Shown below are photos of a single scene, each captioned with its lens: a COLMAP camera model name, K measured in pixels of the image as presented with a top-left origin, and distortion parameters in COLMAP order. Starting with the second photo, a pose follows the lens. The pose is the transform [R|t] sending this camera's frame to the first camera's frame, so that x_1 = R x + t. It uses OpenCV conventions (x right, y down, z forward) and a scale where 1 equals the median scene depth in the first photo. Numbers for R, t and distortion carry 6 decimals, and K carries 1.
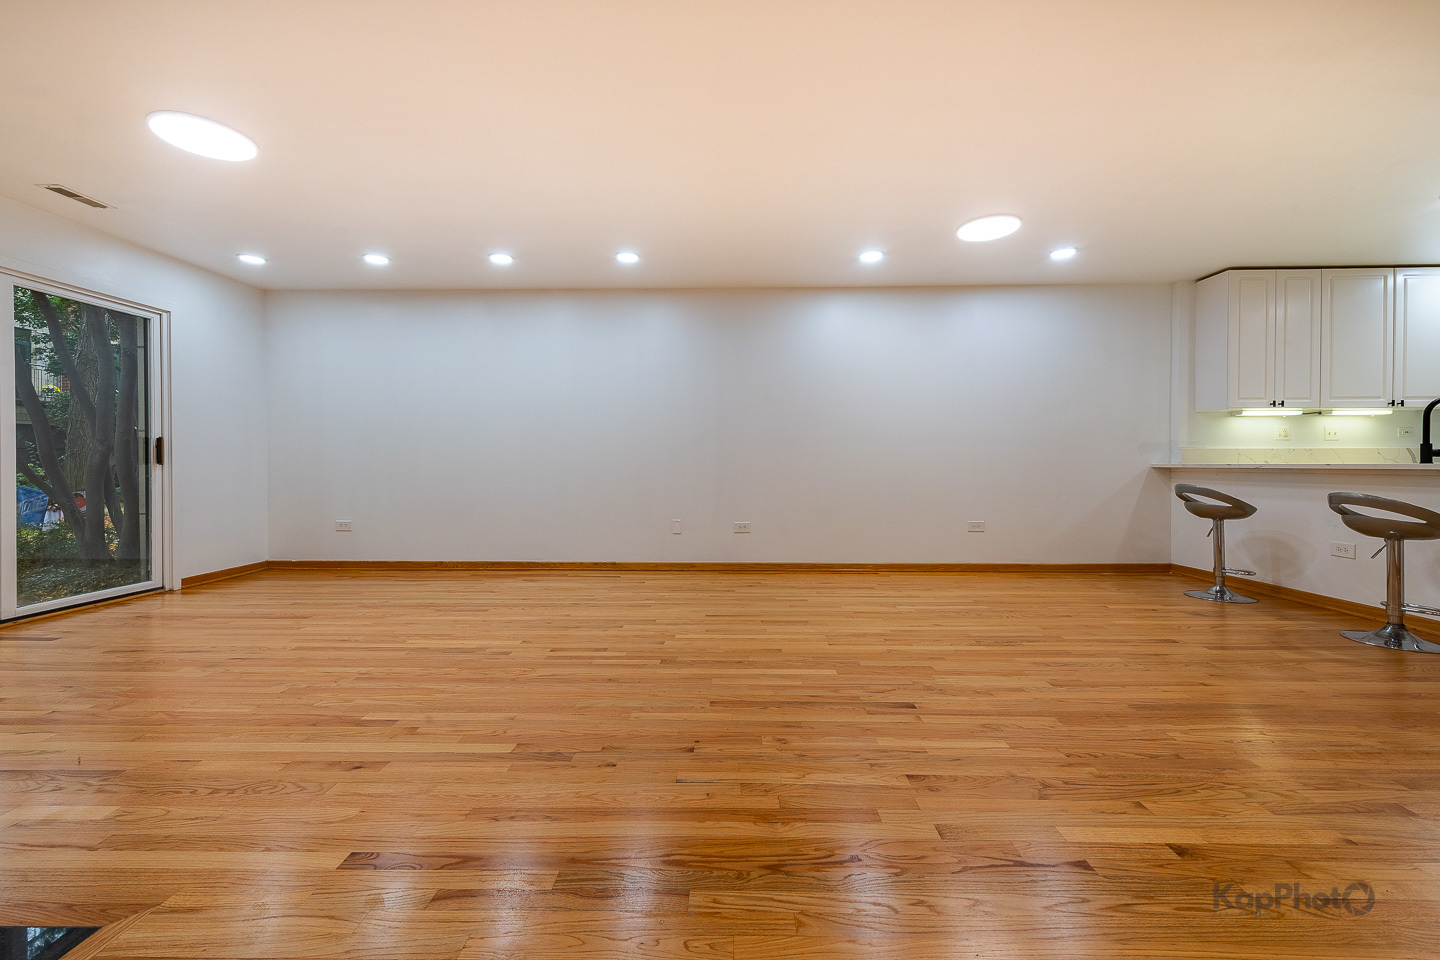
lens RADIAL K [[563.3, 0, 721.9], [0, 563.3, 464.9], [0, 0, 1]] dist [0.012431, -0.000077]
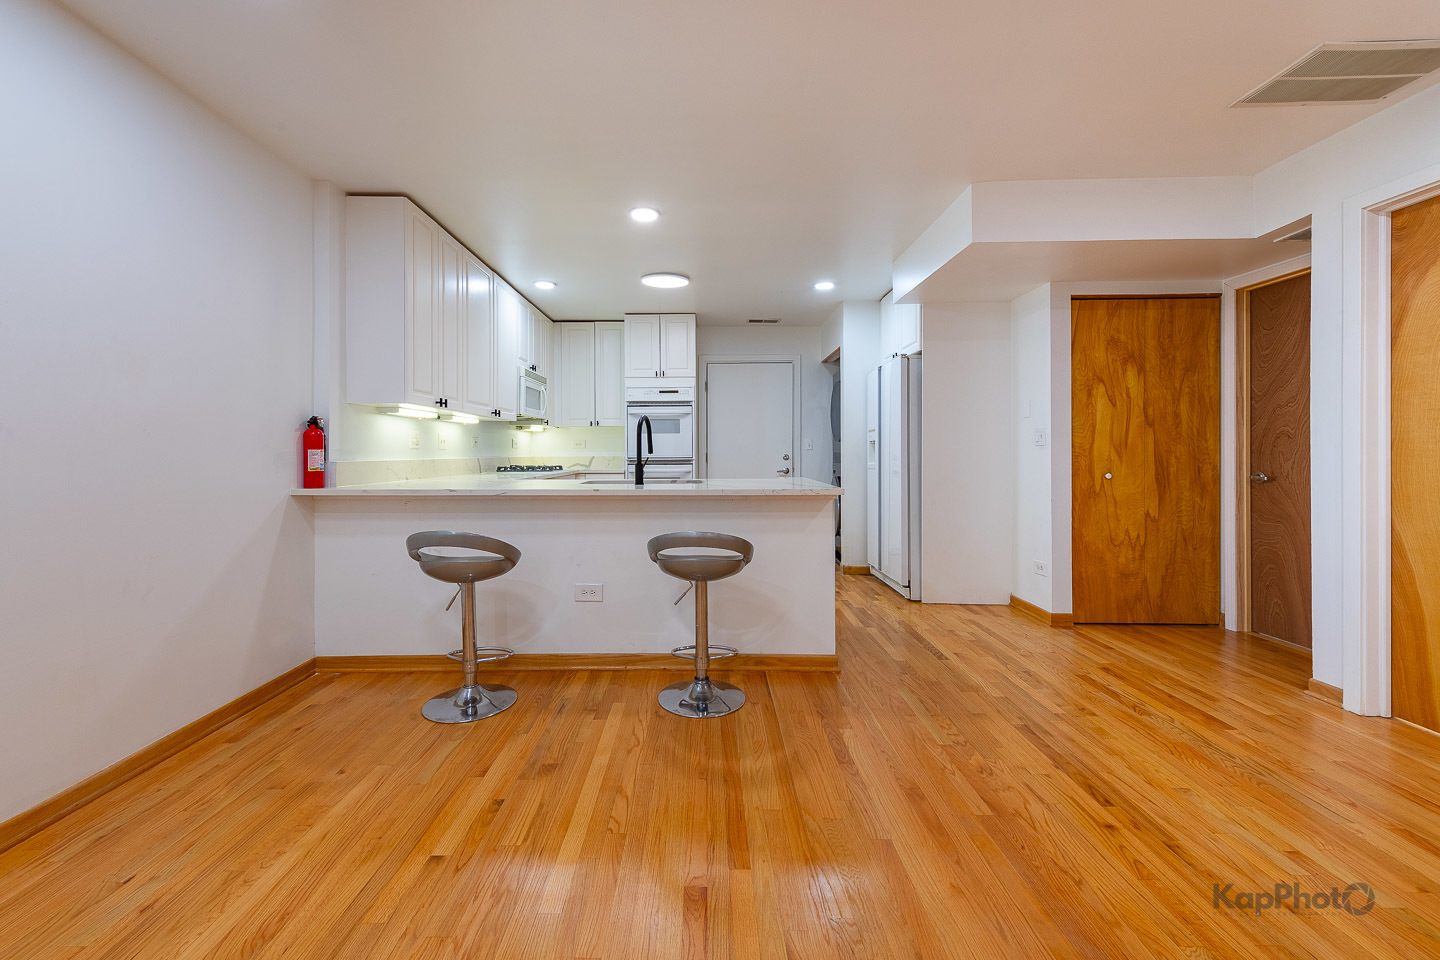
lens RADIAL K [[578.8, 0, 695.8], [0, 578.8, 450.4], [0, 0, 1]] dist [0.009925, -0.000219]
pose [[-0.006059, 0.003603, 0.999975, 0.329672], [0.004815, 0.999982, -0.003573, -0.064472], [-0.999970, 0.004793, -0.006076, 1.099378]]
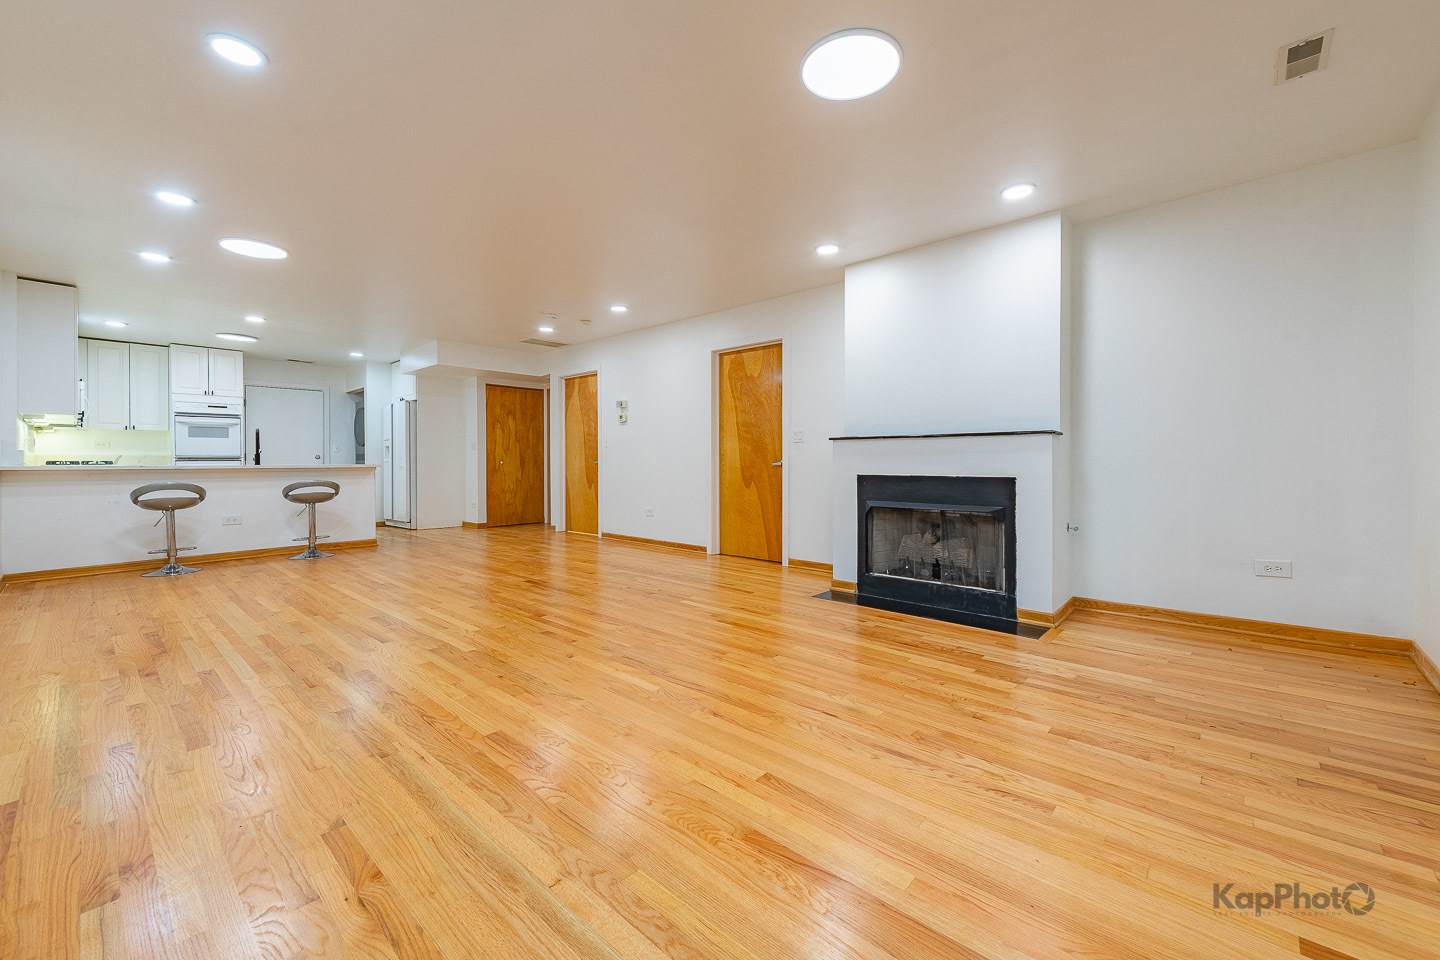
lens RADIAL K [[572.5, 0, 725.0], [0, 572.5, 464.5], [0, 0, 1]] dist [0.005726, -0.000158]
pose [[-0.760157, 0.001250, 0.649738, -1.270831], [0.006339, 0.999965, 0.005492, -0.004095], [-0.649708, 0.008294, -0.760138, 1.709554]]
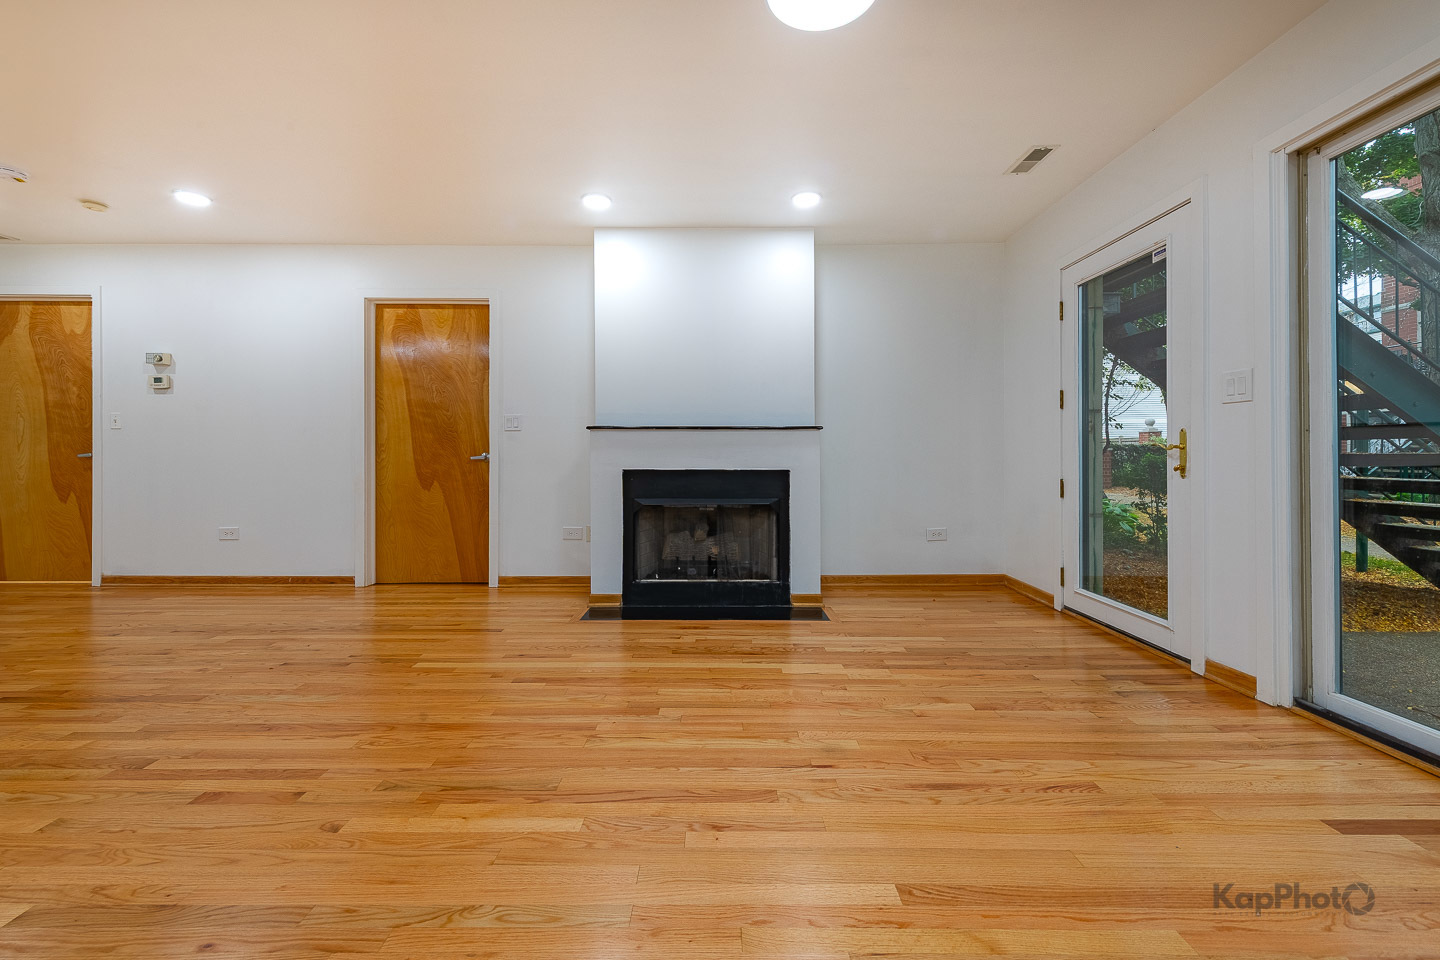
lens RADIAL K [[571.5, 0, 715.8], [0, 571.5, 454.5], [0, 0, 1]] dist [0.015608, -0.005198]
pose [[-0.999720, 0.003281, -0.023439, -0.732283], [0.003227, 0.999992, 0.002358, -0.004128], [0.023446, 0.002282, -0.999722, 1.654769]]
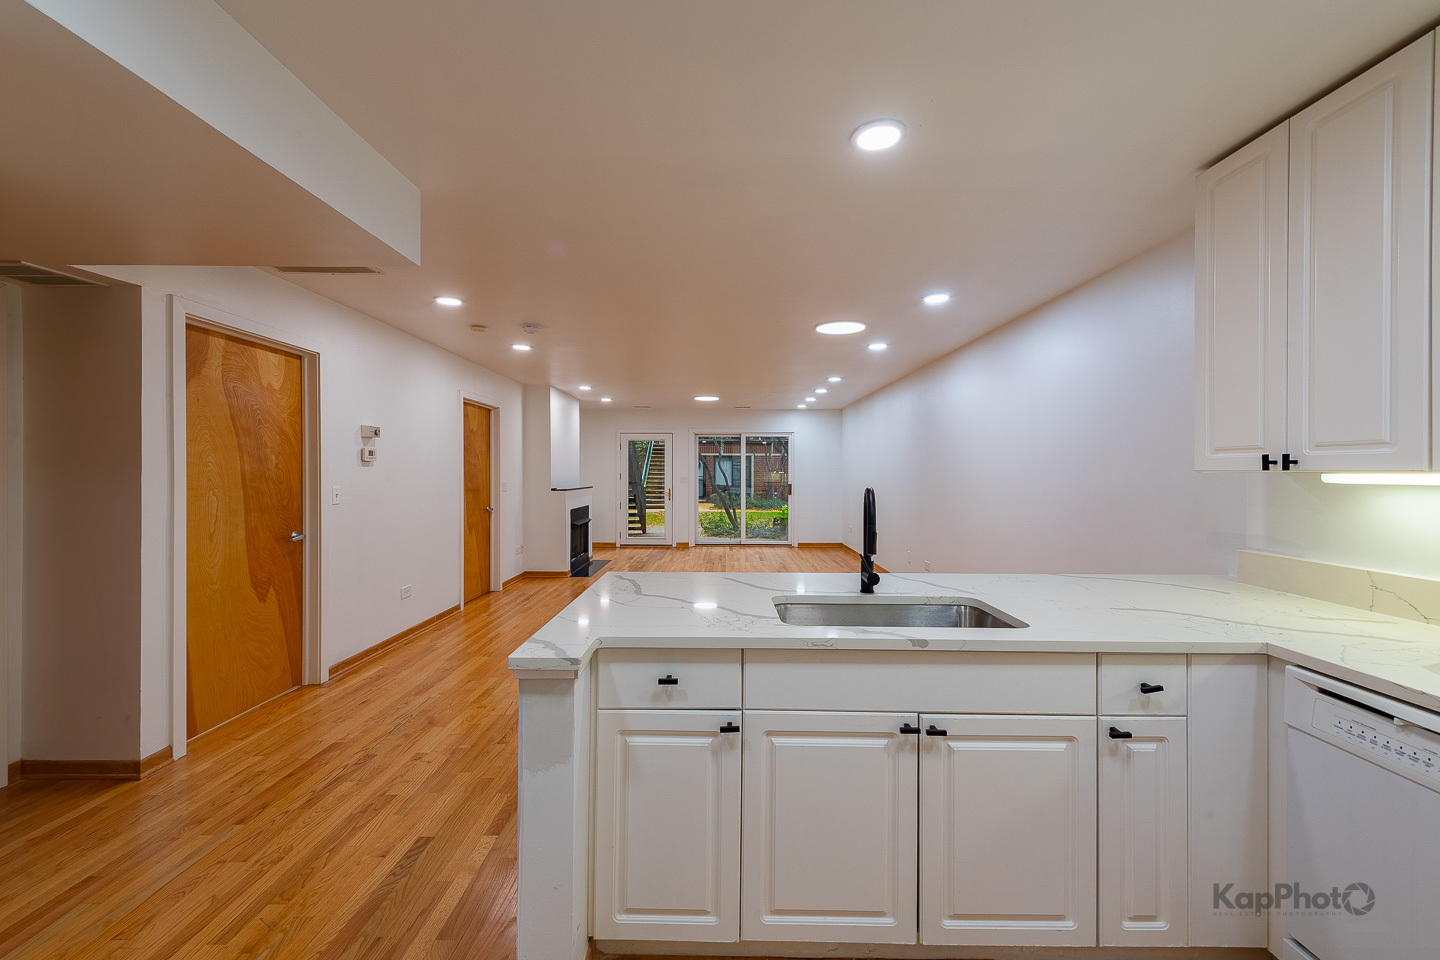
lens RADIAL K [[561.9, 0, 723.6], [0, 561.9, 474.3], [0, 0, 1]] dist [0.015022, -0.006078]
pose [[0.023932, 0.007159, -0.999688, 2.211519], [-0.006136, 0.999957, 0.007014, -0.161323], [0.999695, 0.005967, 0.023975, 0.996736]]
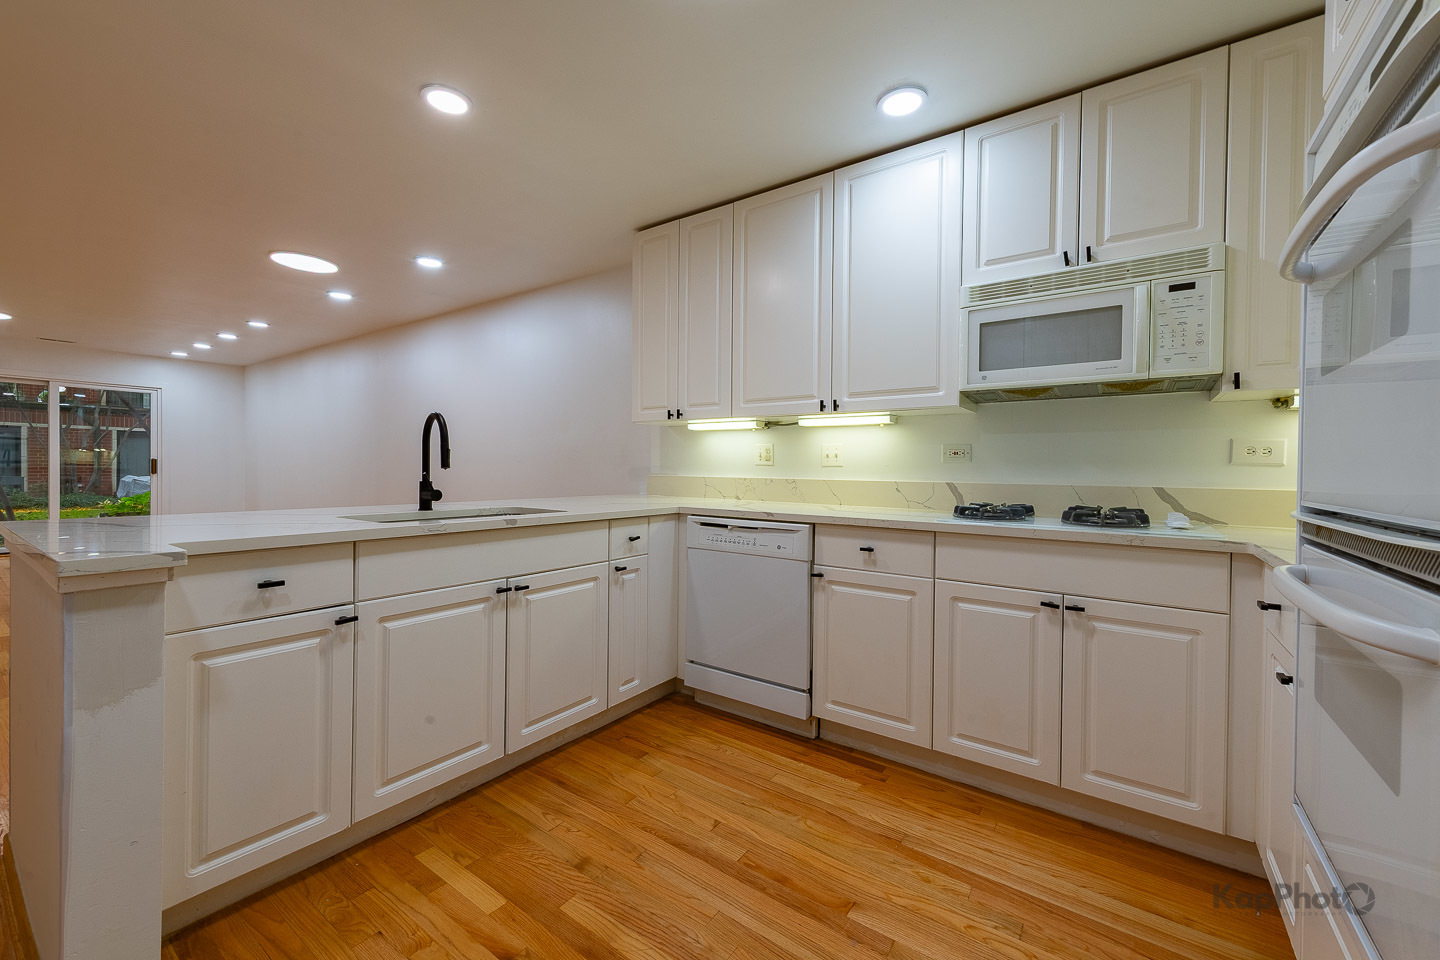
lens RADIAL K [[561.9, 0, 723.6], [0, 561.9, 474.3], [0, 0, 1]] dist [0.015022, -0.006078]
pose [[0.833350, 0.018010, -0.552452, 2.283647], [-0.014344, 0.999837, 0.010958, -0.070188], [0.552560, -0.001207, 0.833472, 0.765740]]
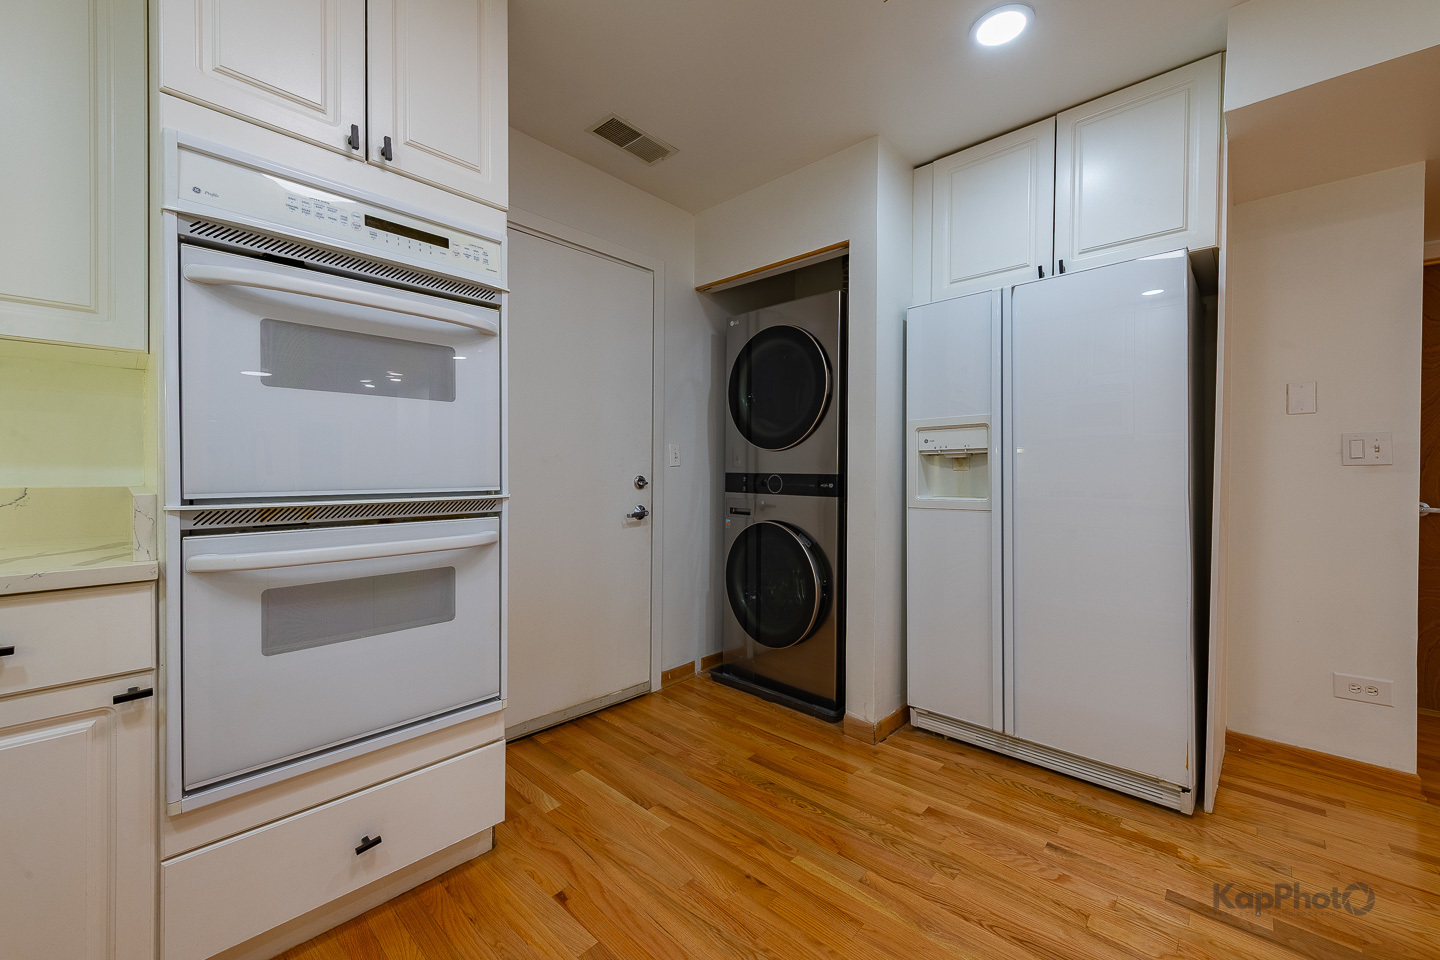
lens RADIAL K [[550.8, 0, 647.3], [0, 550.8, 480.3], [0, 0, 1]] dist [0.001601, -0.000006]
pose [[-0.718382, 0.001534, 0.695647, 1.897913], [0.008076, 0.999949, 0.006134, -0.062769], [-0.695602, 0.010025, -0.718358, 1.374220]]
